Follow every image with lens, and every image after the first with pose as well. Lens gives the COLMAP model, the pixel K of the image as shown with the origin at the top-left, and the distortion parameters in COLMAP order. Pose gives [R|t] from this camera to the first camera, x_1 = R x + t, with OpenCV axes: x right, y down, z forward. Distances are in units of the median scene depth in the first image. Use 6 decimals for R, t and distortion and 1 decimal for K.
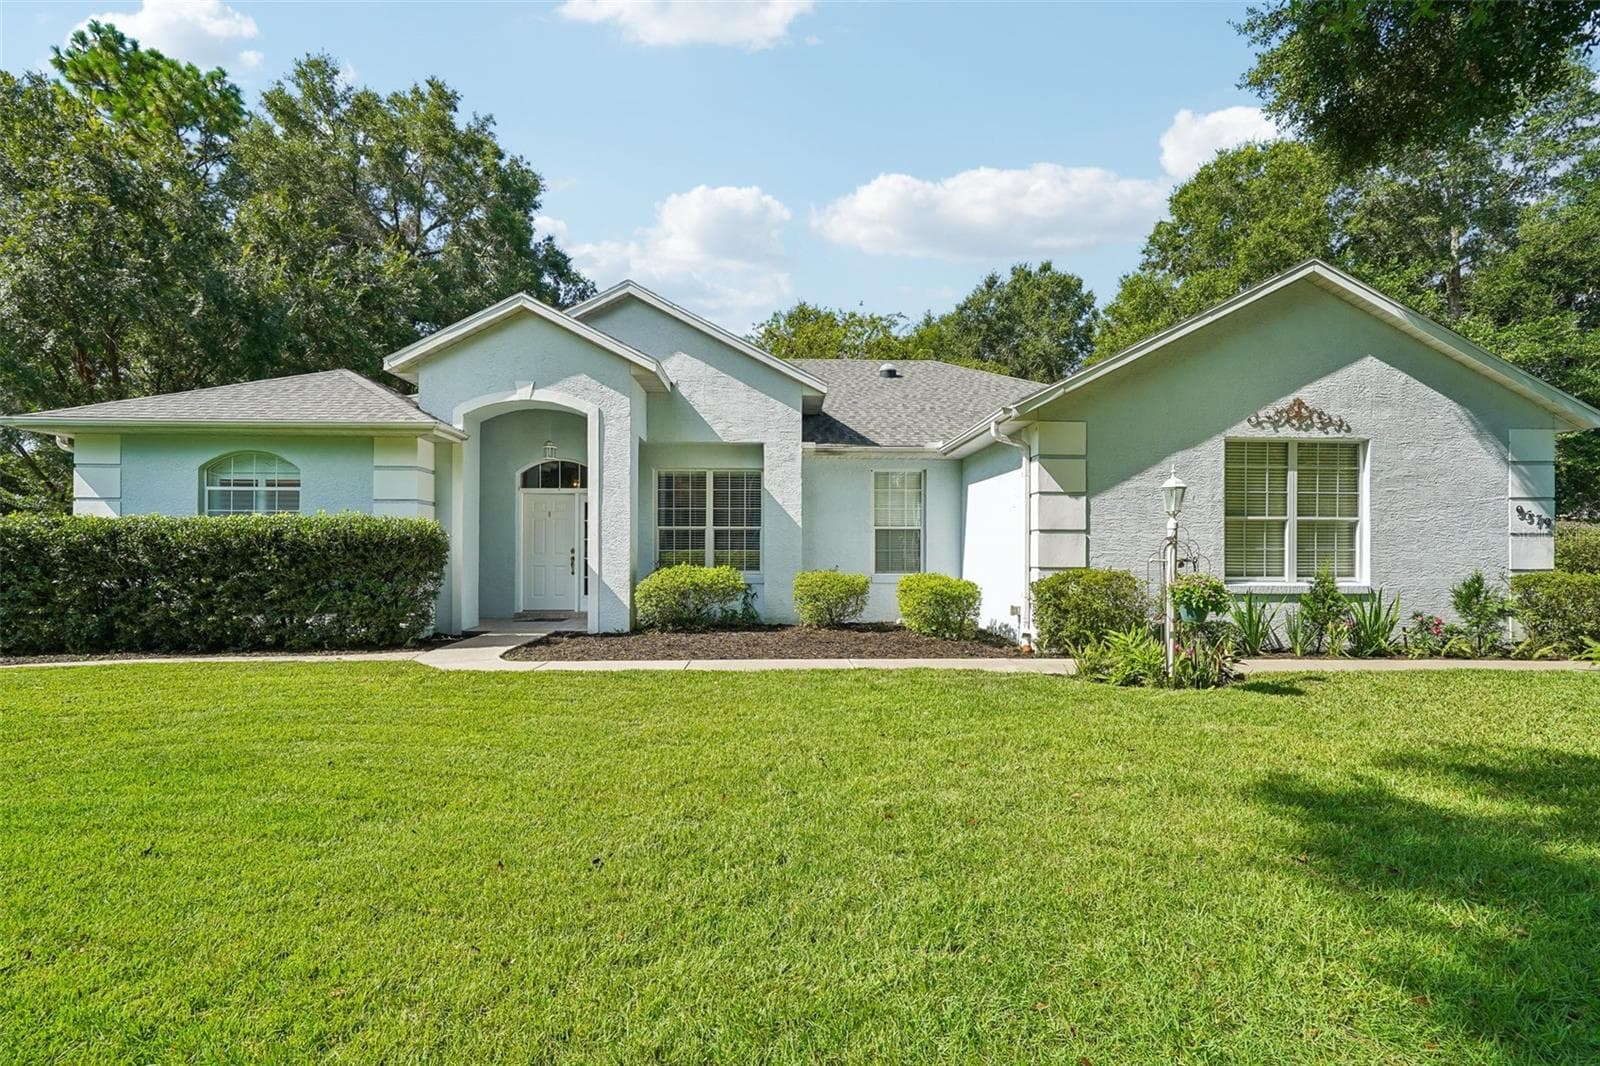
lens RADIAL K [[724.8, 0, 799.5], [0, 724.8, 545.9], [0, 0, 1]] dist [0.013133, 0.000016]
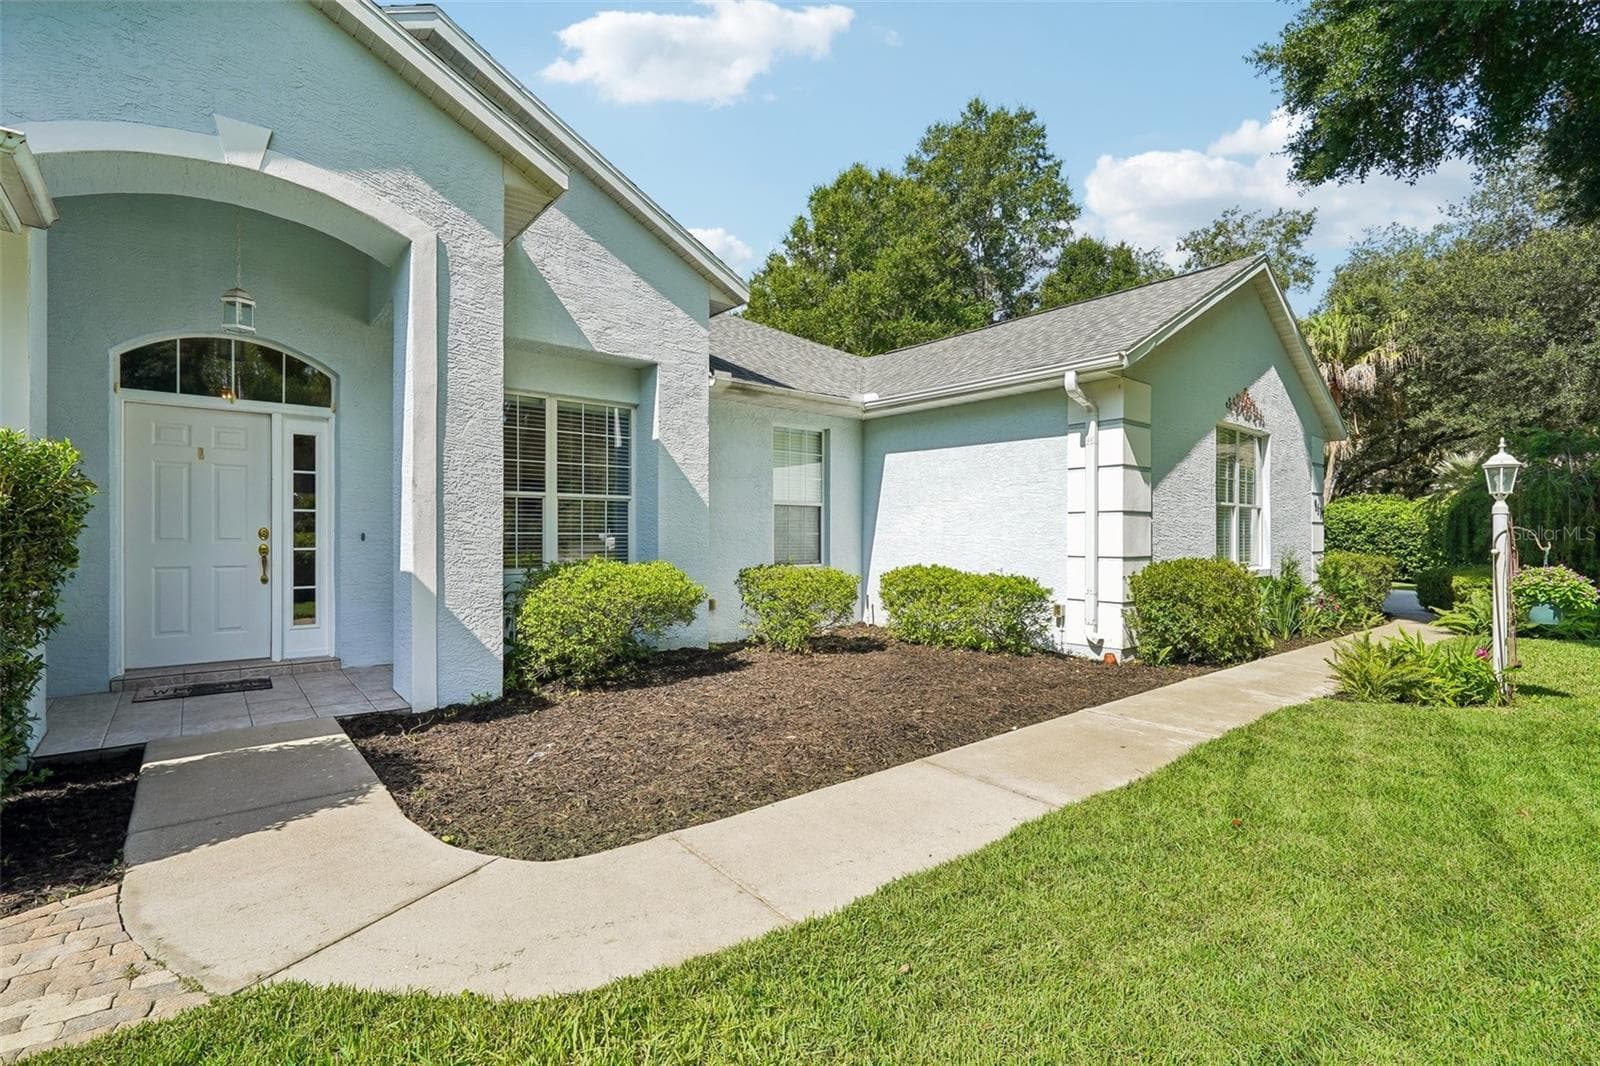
lens RADIAL K [[727.6, 0, 800.0], [0, 727.6, 533.0], [0, 0, 1]] dist [-0.001441, -0.000177]
pose [[0.797807, 0.002966, 0.602906, -0.330889], [-0.009157, 0.999932, 0.007198, -0.000612], [-0.602844, -0.011264, 0.797780, 0.422525]]
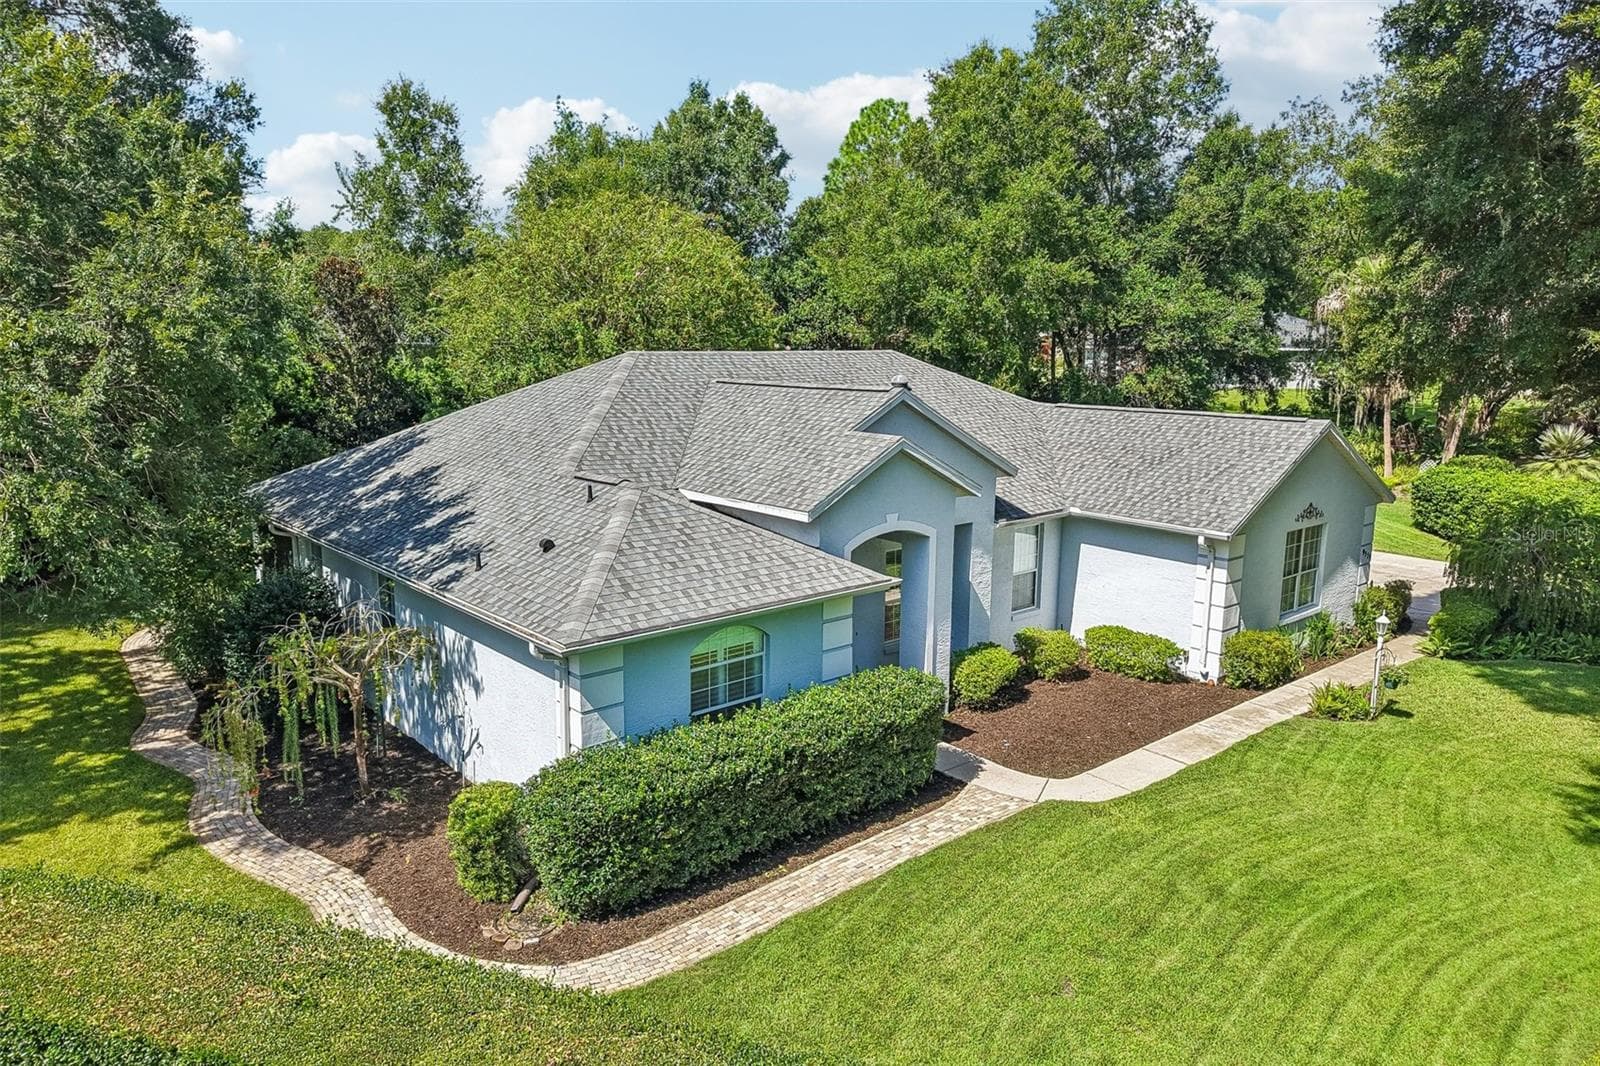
lens RADIAL K [[1066.9, 0, 800.0], [0, 1066.9, 533.0], [0, 0, 1]] dist [0.003051, -0.000033]
pose [[0.788741, -0.103617, 0.605930, -1.315652], [-0.016795, 0.981691, 0.189737, -0.456248], [-0.614496, -0.159830, 0.772560, -0.143633]]
